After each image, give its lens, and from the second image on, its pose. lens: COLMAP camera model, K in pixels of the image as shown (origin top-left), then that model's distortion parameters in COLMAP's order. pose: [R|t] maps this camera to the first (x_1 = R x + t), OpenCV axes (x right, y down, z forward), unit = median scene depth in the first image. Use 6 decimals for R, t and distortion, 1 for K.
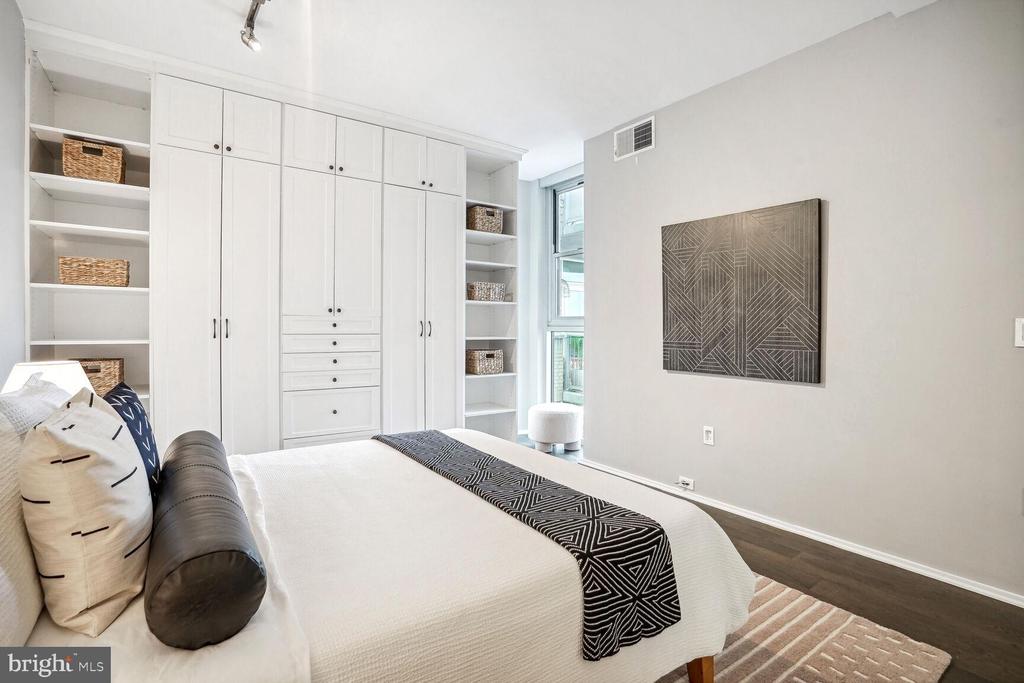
lens RADIAL K [[485.2, 0, 507.2], [0, 485.2, 330.5], [0, 0, 1]] dist [0.002324, 0.000494]
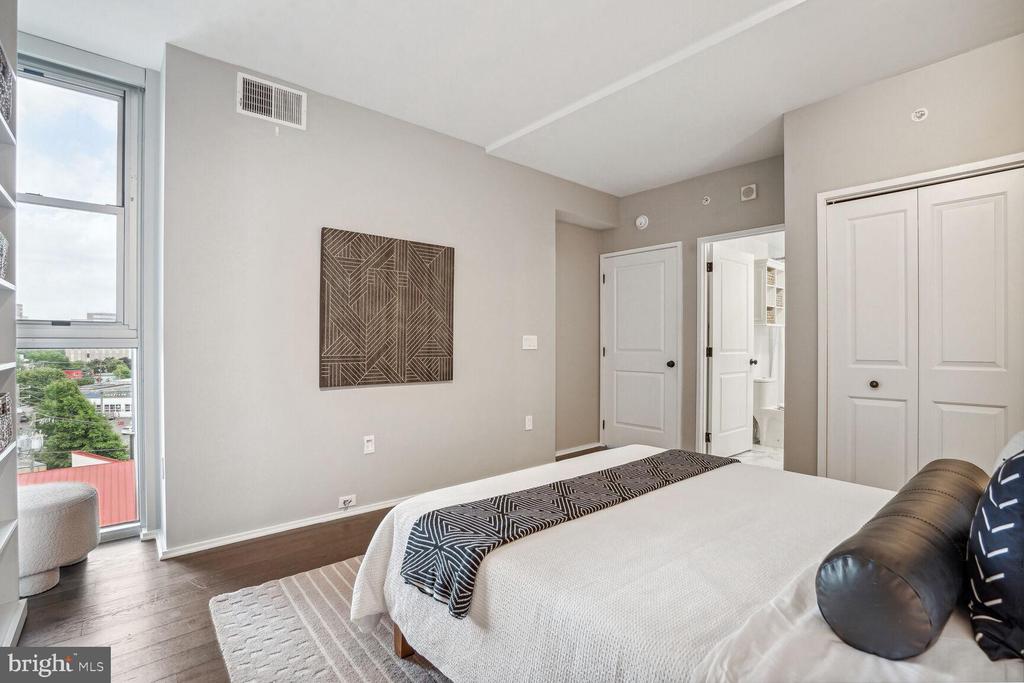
lens RADIAL K [[485.2, 0, 507.0], [0, 485.2, 343.4], [0, 0, 1]] dist [0.002324, 0.000494]
pose [[-0.046620, -0.007812, 0.998882, -0.633034], [0.007858, 0.999936, 0.008187, -0.005804], [-0.998882, 0.008230, -0.046556, 0.758923]]
